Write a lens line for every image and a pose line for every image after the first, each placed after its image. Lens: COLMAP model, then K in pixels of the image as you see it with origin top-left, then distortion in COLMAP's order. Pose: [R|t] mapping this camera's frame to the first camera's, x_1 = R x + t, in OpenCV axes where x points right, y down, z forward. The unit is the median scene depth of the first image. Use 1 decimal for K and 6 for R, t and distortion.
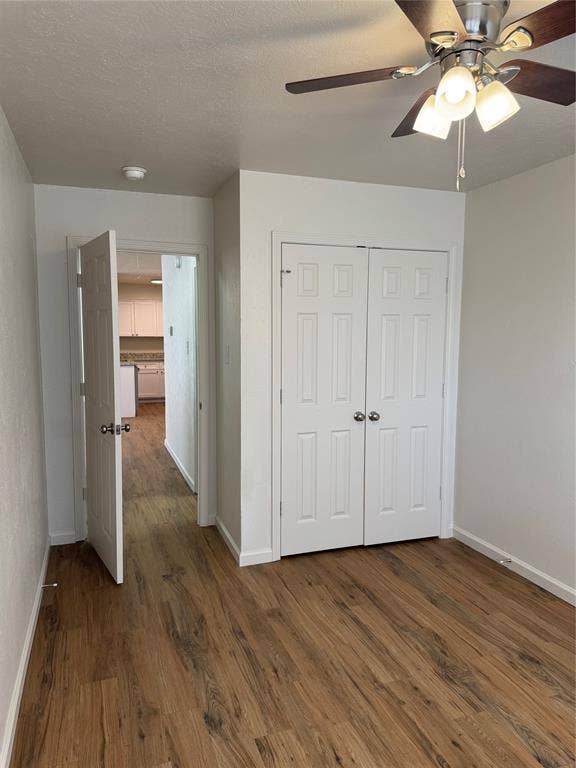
lens RADIAL K [[539.1, 0, 264.5], [0, 539.1, 382.9], [0, 0, 1]] dist [0.178380, -0.206297]
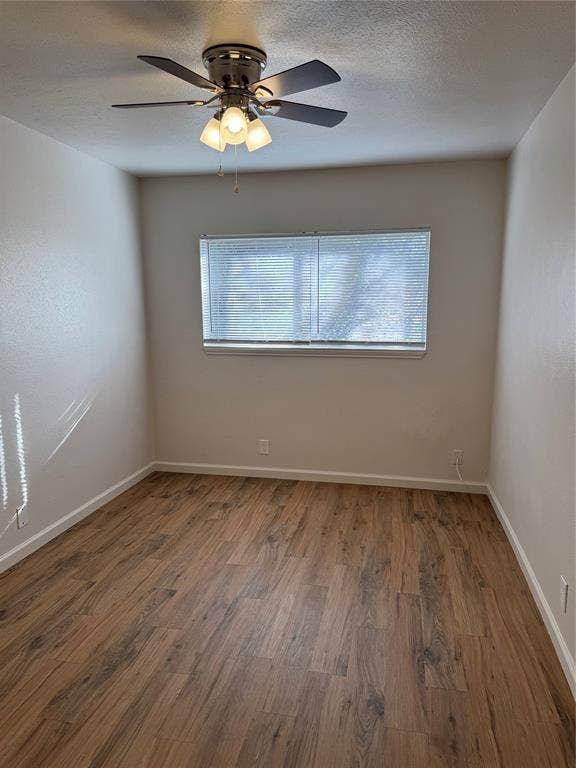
lens RADIAL K [[542.6, 0, 288.0], [0, 542.6, 384.0], [0, 0, 1]] dist [-0.004222, 0.001205]
pose [[-0.869300, -0.072690, 0.488911, -0.350098], [0.050814, 0.970744, 0.234677, -0.142625], [-0.491666, 0.228848, -0.840174, 1.618749]]
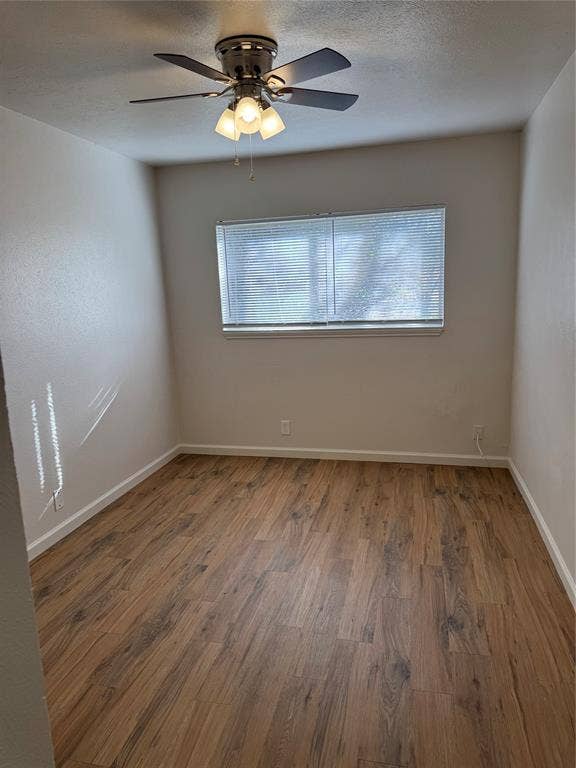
lens RADIAL K [[539.9, 0, 284.3], [0, 539.9, 380.7], [0, 0, 1]] dist [0.005686, -0.004997]
pose [[-0.850903, -0.059857, 0.521901, -0.361948], [0.091447, 0.961441, 0.259362, -0.150823], [-0.517302, 0.268418, -0.812620, 1.647300]]
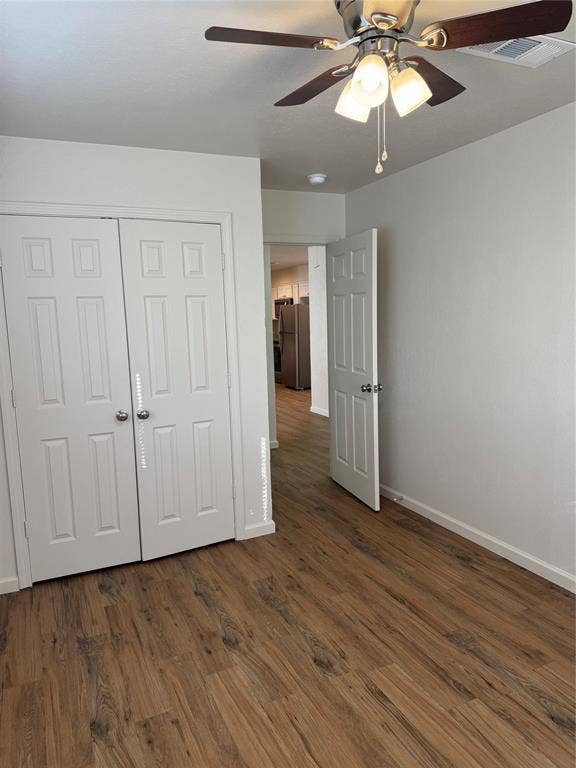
lens RADIAL K [[544.4, 0, 287.6], [0, 544.4, 382.5], [0, 0, 1]] dist [0.013201, -0.002641]
pose [[0.990555, -0.045889, 0.129210, 0.124598], [0.041870, 0.998556, 0.033655, -0.003426], [-0.130568, -0.027927, 0.991046, 0.042486]]
